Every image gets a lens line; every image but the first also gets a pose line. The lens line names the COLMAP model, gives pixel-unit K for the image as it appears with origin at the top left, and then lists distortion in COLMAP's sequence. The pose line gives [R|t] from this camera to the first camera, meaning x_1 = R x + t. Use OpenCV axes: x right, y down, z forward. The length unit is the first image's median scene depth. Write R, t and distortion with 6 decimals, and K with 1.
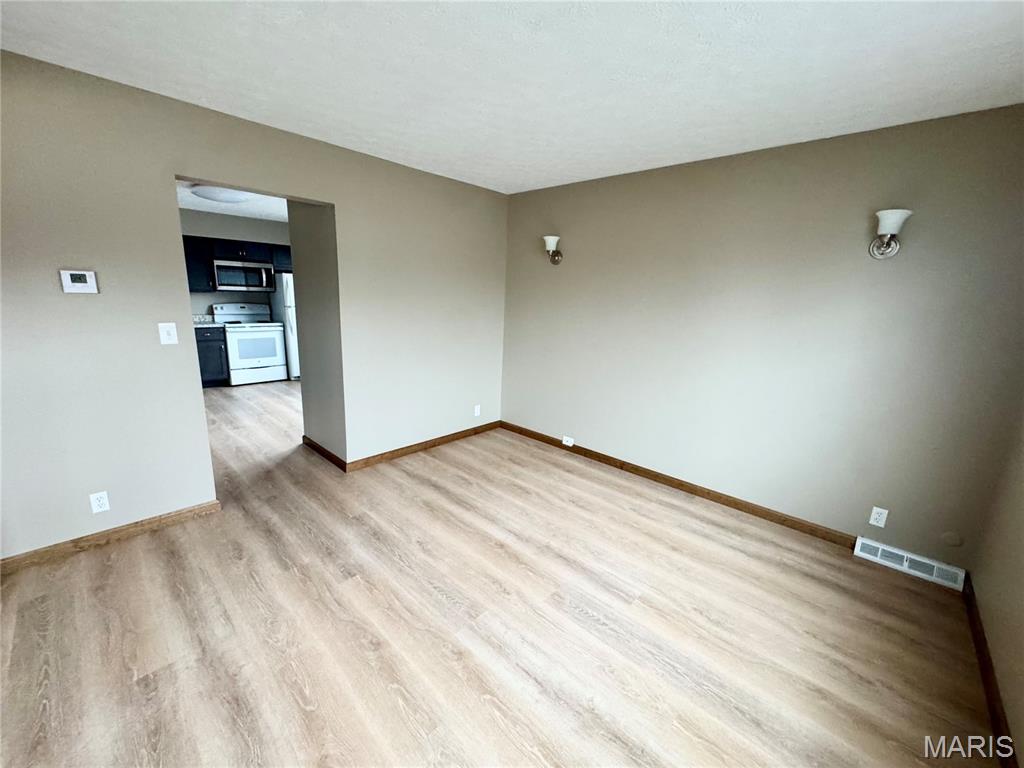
lens RADIAL K [[407.6, 0, 511.4], [0, 407.6, 383.8], [0, 0, 1]] dist [-0.002125, -0.000083]
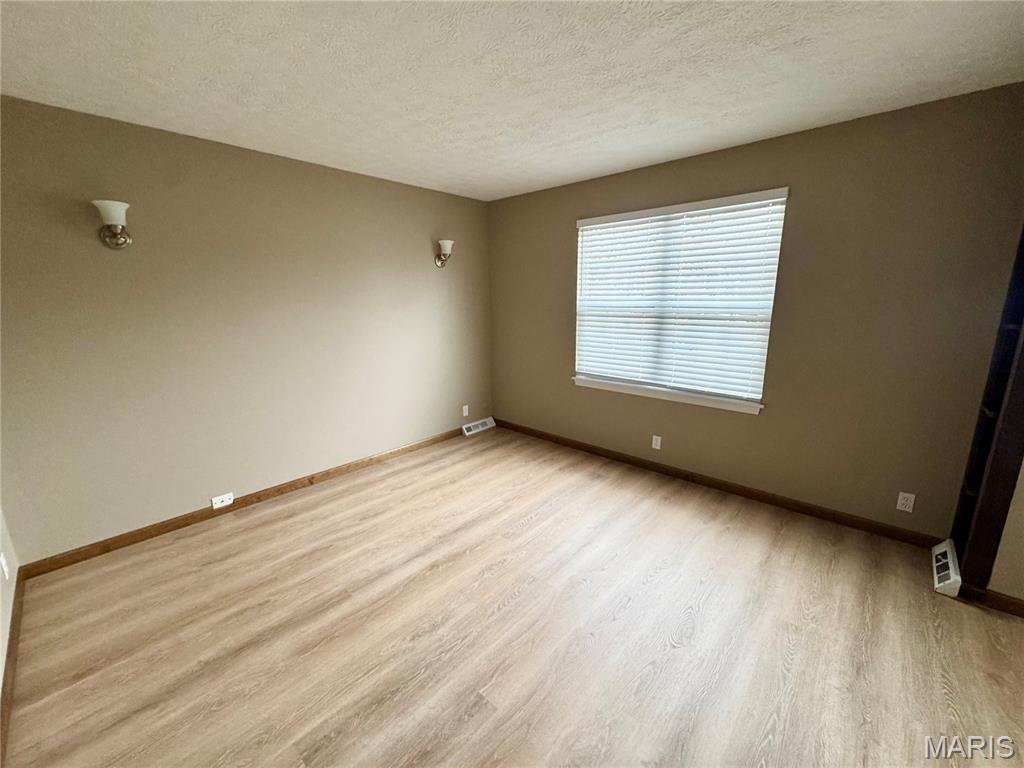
lens RADIAL K [[407.6, 0, 511.4], [0, 407.6, 383.8], [0, 0, 1]] dist [-0.002125, -0.000083]
pose [[-0.013099, -0.249548, 0.968274, -0.830681], [0.225983, 0.942563, 0.245979, -0.187051], [-0.974043, 0.222036, 0.044047, 0.696421]]
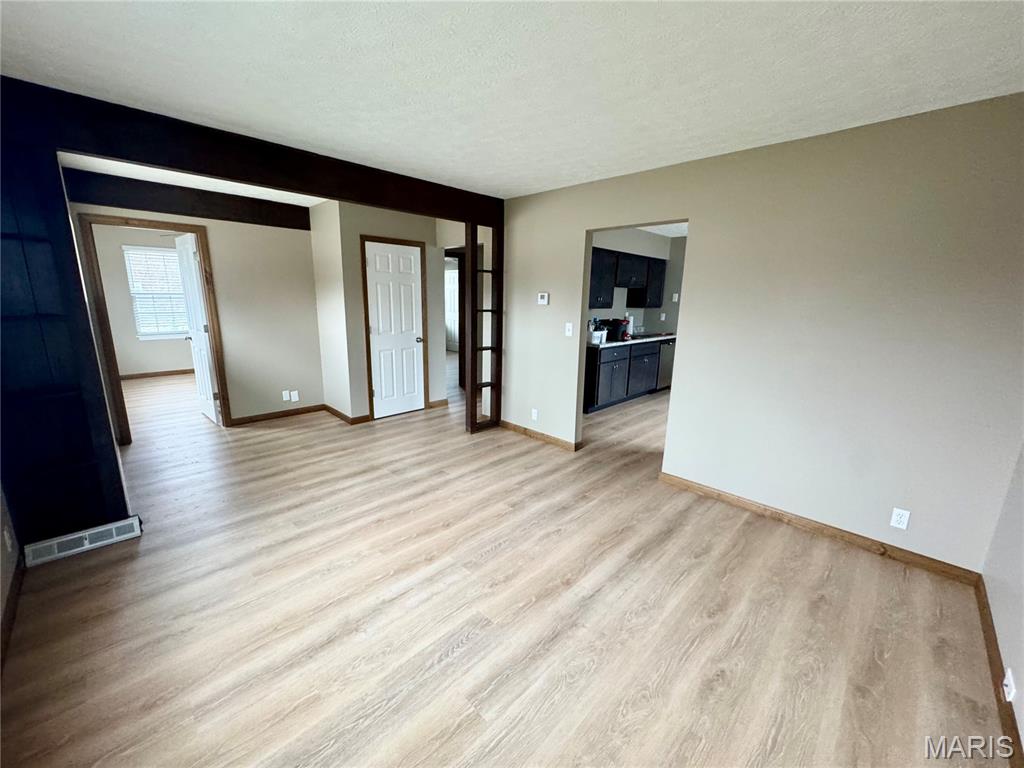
lens RADIAL K [[407.6, 0, 511.4], [0, 407.6, 383.8], [0, 0, 1]] dist [-0.002125, -0.000083]
pose [[-0.025485, 0.174031, -0.984410, 0.774438], [-0.237374, 0.955513, 0.175067, -0.141040], [0.971084, 0.238135, 0.016959, 0.770417]]
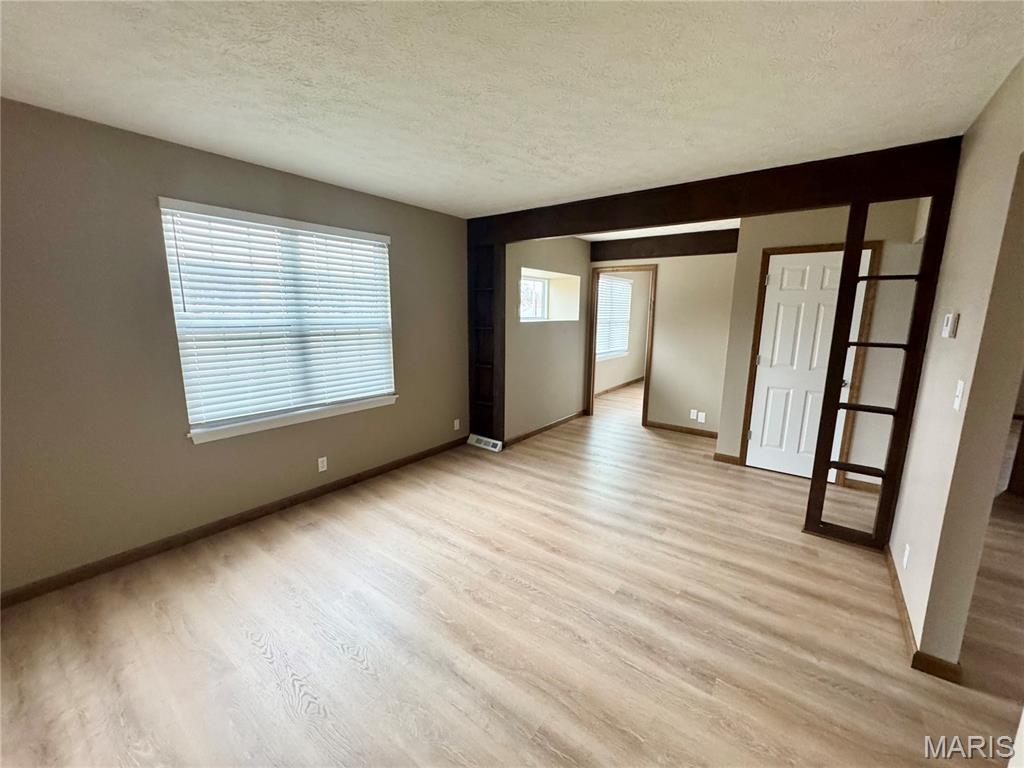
lens RADIAL K [[407.6, 0, 511.4], [0, 407.6, 383.8], [0, 0, 1]] dist [-0.002125, -0.000083]
pose [[-0.993434, -0.030932, -0.110144, 0.007989], [-0.070716, 0.922832, 0.378656, -0.340630], [0.089932, 0.383958, -0.918960, 1.513083]]
